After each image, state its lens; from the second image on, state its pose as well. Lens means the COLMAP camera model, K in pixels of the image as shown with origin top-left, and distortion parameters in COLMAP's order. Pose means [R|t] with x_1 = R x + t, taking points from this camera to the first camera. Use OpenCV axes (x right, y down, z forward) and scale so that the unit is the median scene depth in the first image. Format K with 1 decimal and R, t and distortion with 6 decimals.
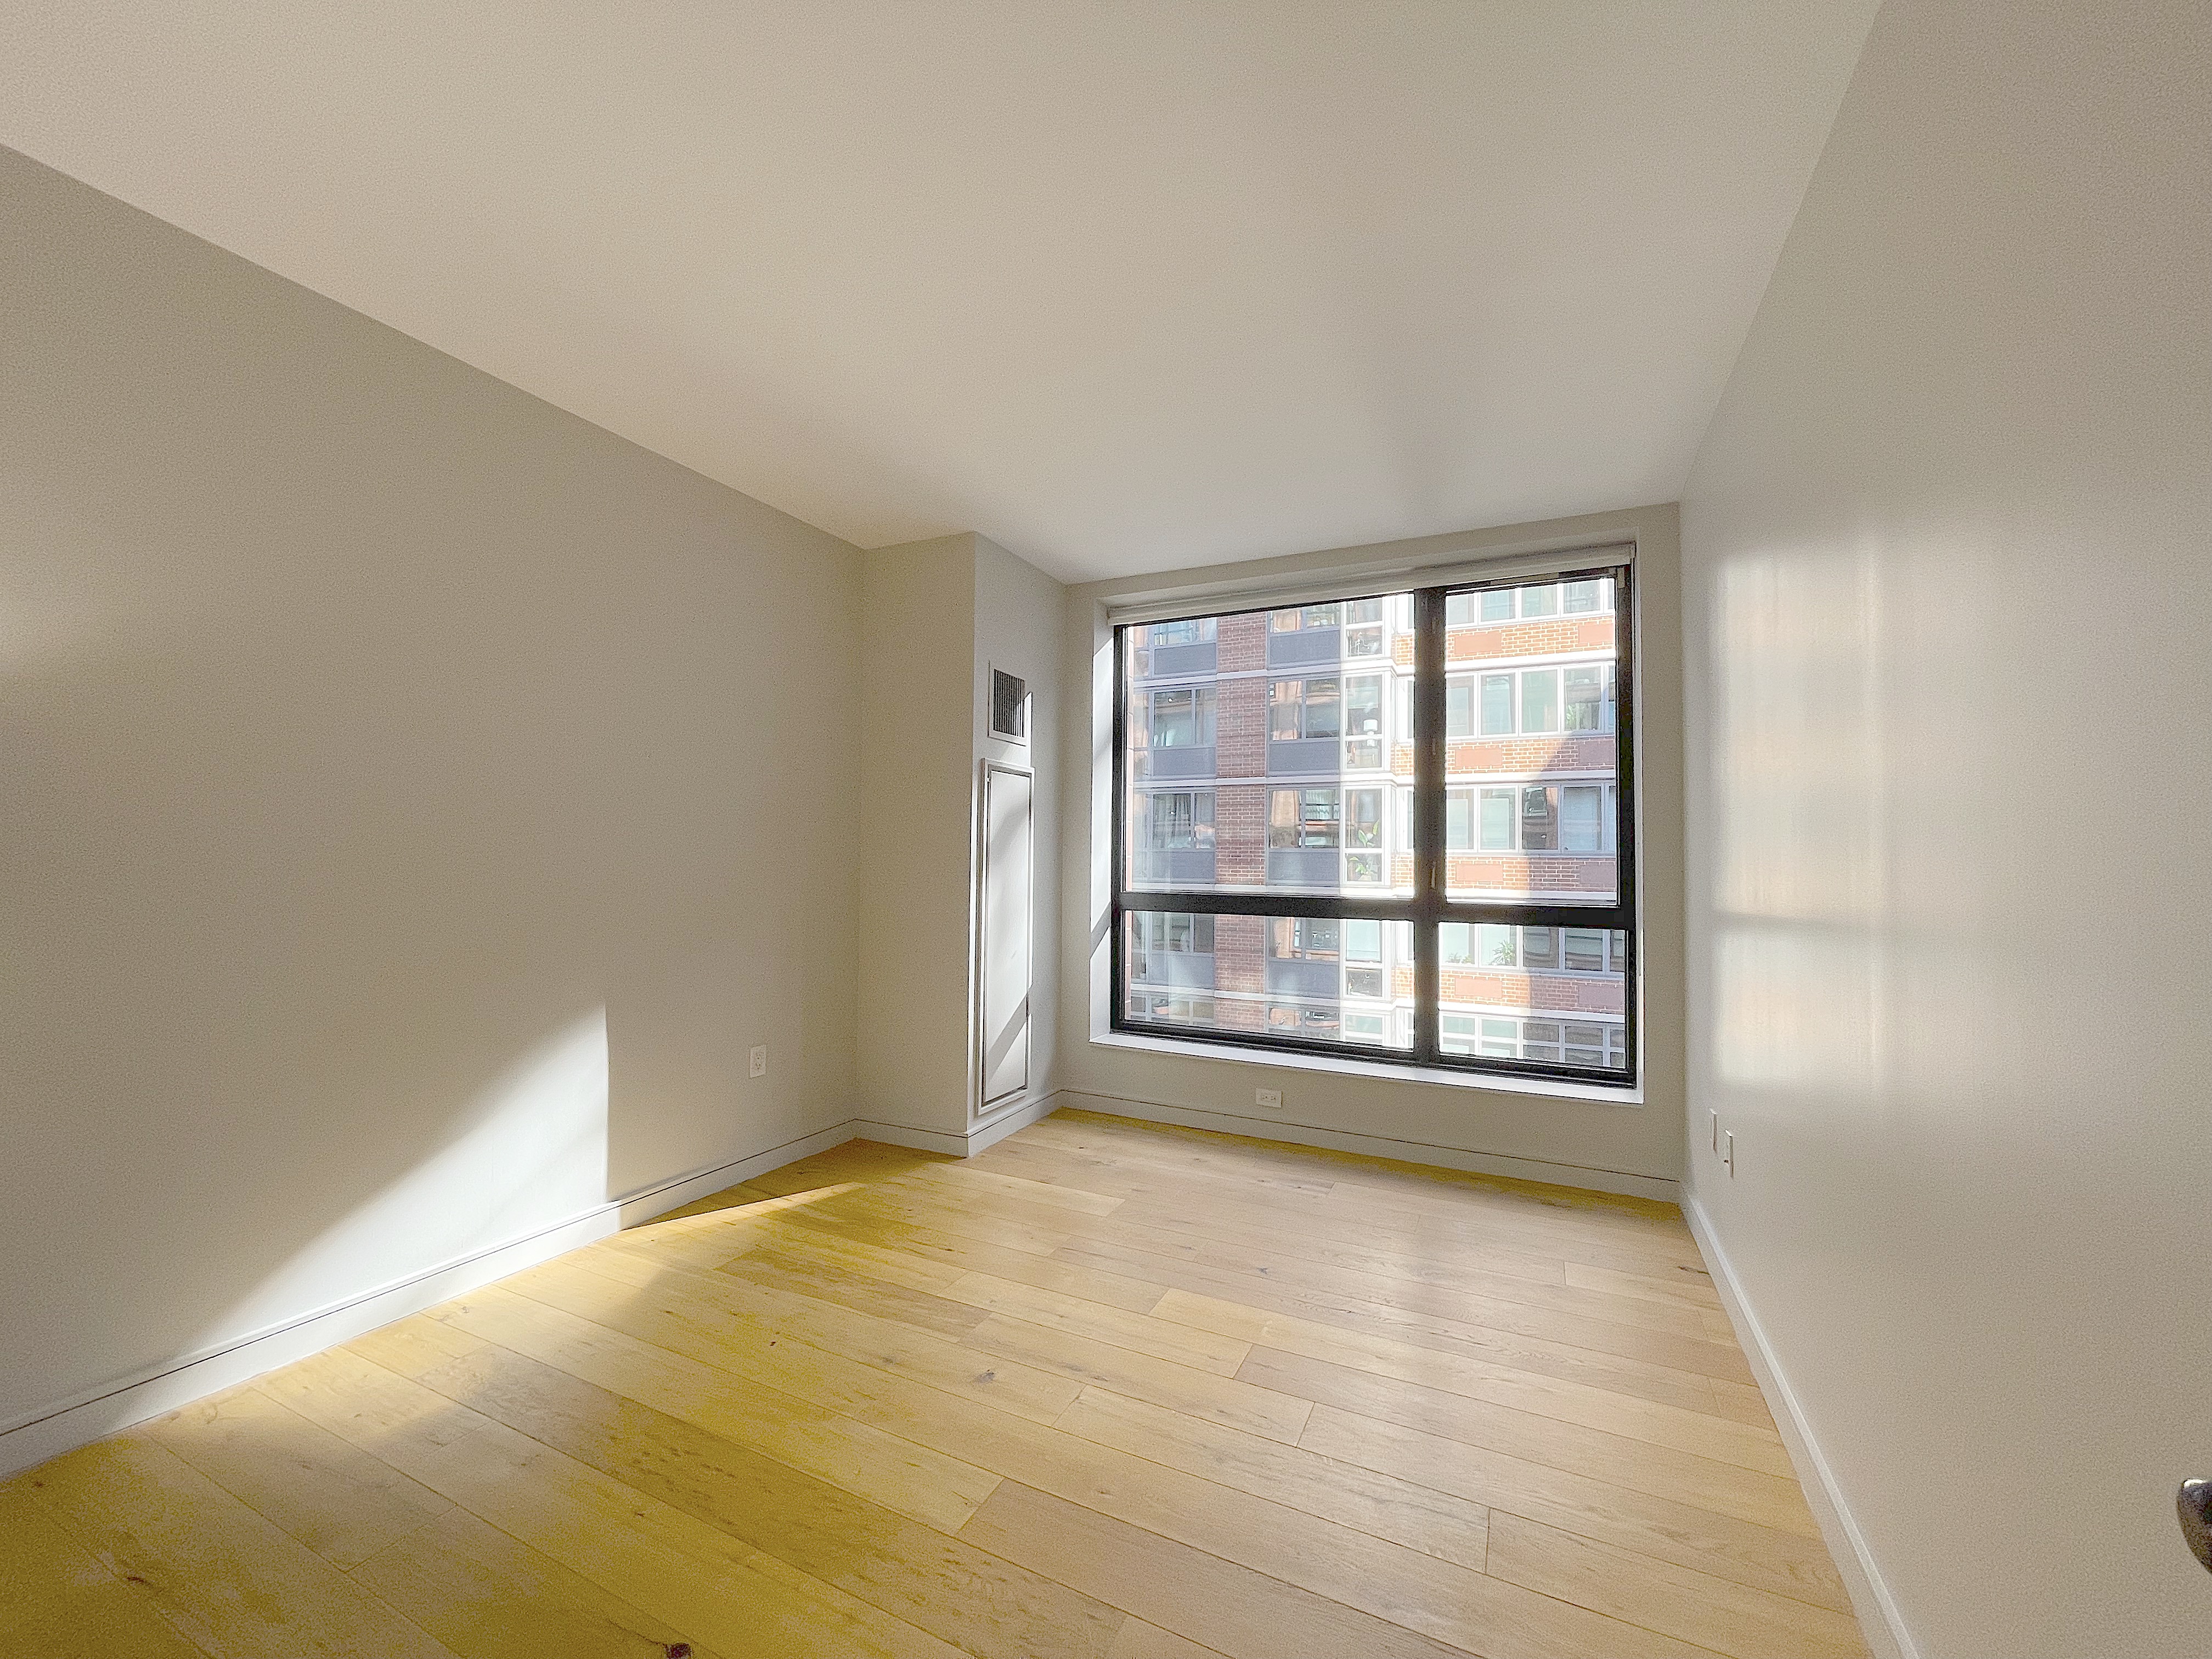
lens RADIAL K [[897.9, 0, 1101.9], [0, 897.9, 837.4], [0, 0, 1]] dist [0.001363, 0.000438]
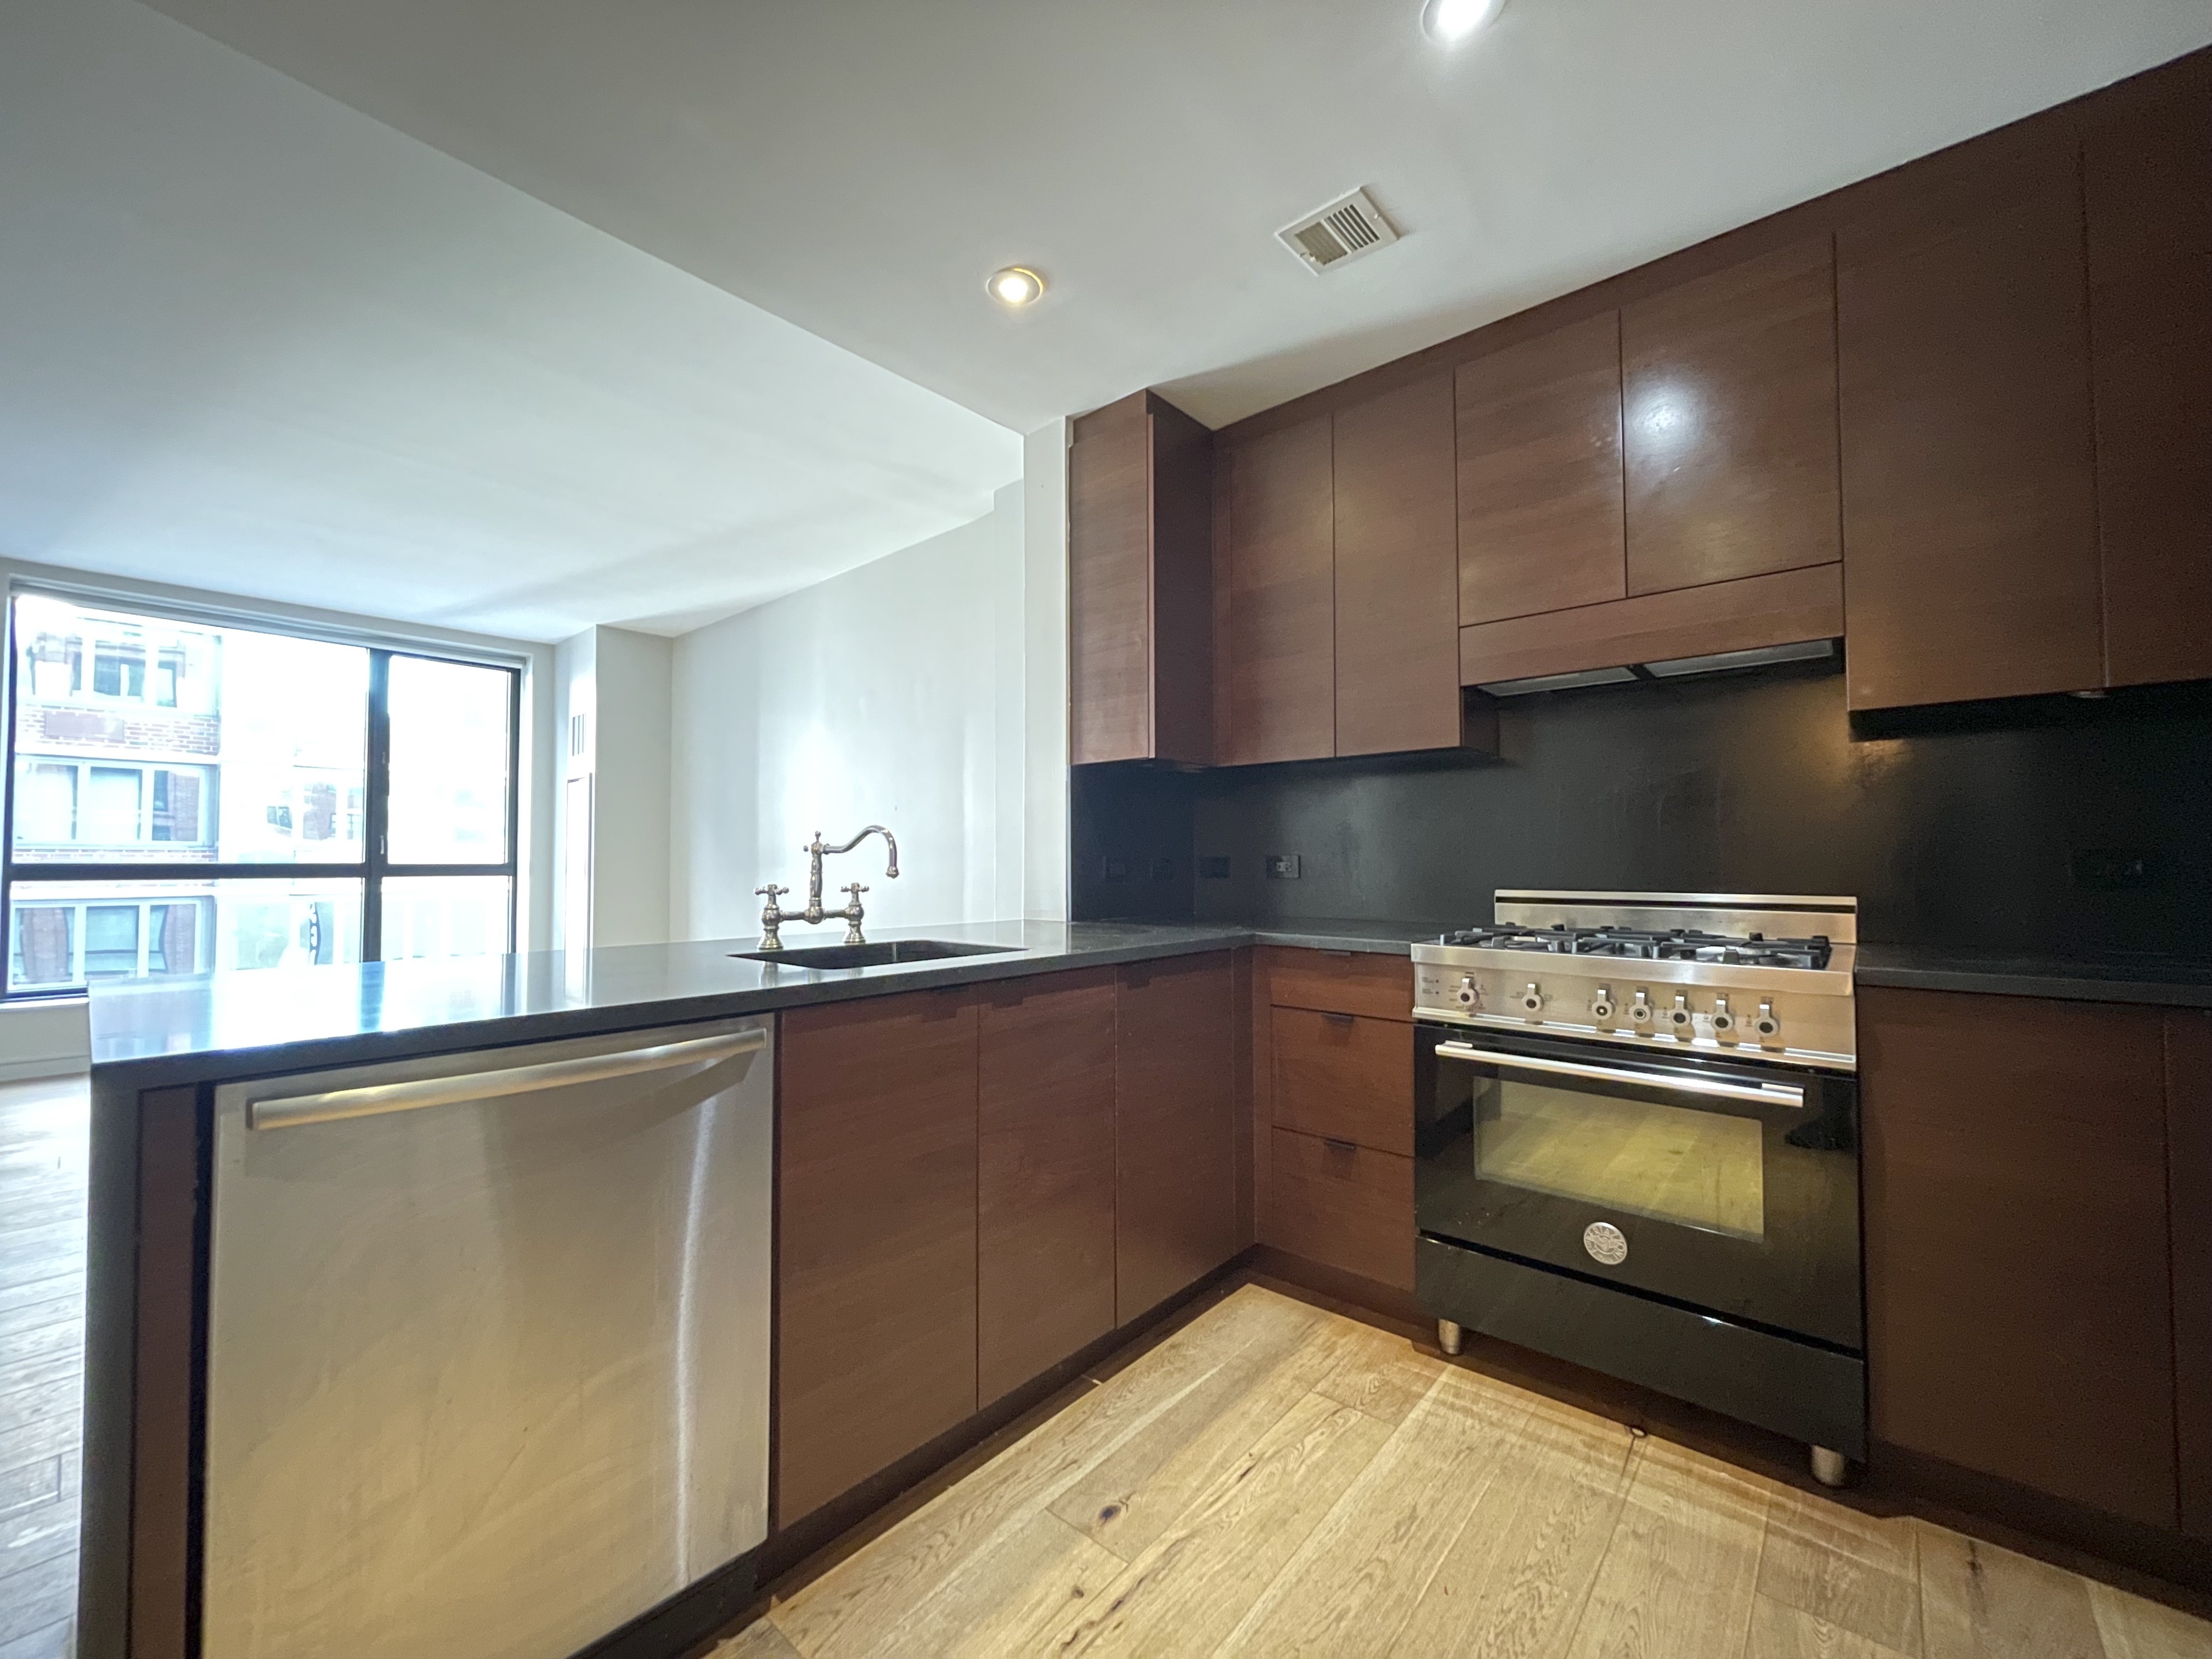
lens RADIAL K [[886.1, 0, 1105.0], [0, 886.1, 837.4], [0, 0, 1]] dist [-0.000584, 0.000002]
pose [[0.252439, 0.008584, 0.967575, -0.728143], [-0.041939, 0.999118, 0.002078, -0.023701], [-0.966704, -0.041104, 0.252576, -0.509088]]
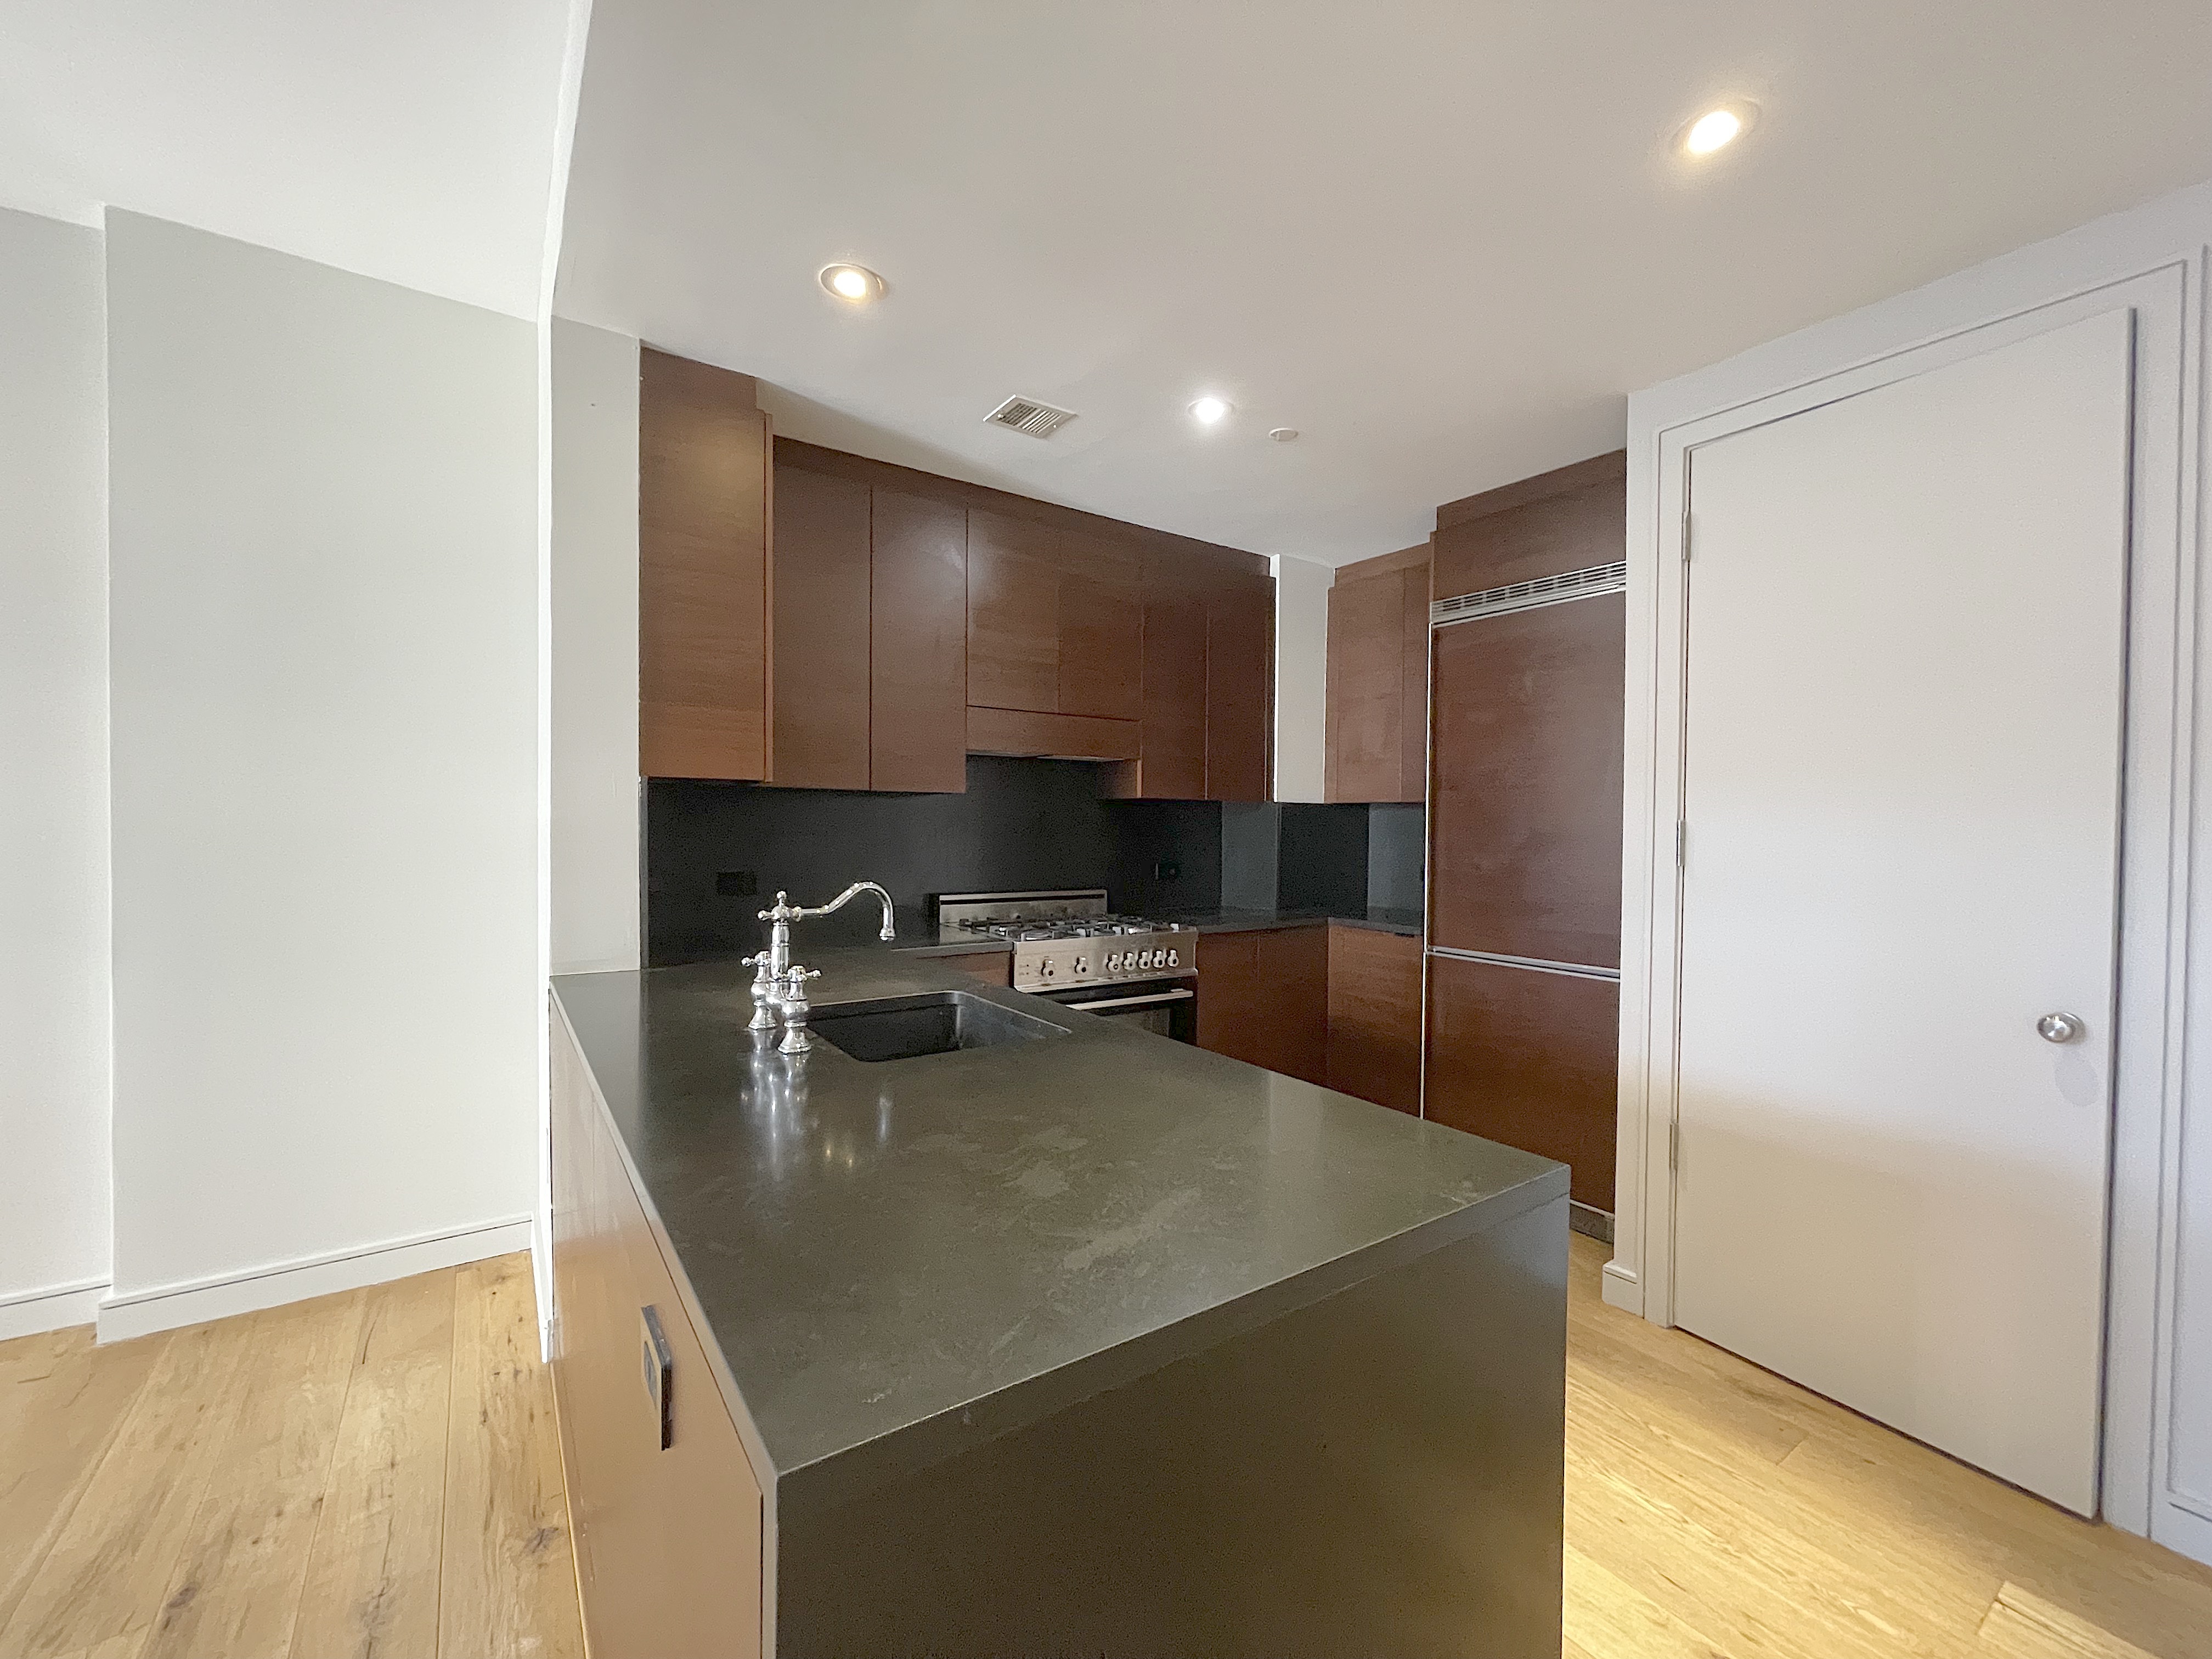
lens RADIAL K [[897.9, 0, 1101.9], [0, 897.9, 837.4], [0, 0, 1]] dist [0.001363, 0.000438]
pose [[-0.874452, -0.033841, 0.483931, -0.602955], [-0.050781, 0.998469, -0.021937, -0.040924], [-0.482447, -0.043757, -0.874831, 0.039269]]
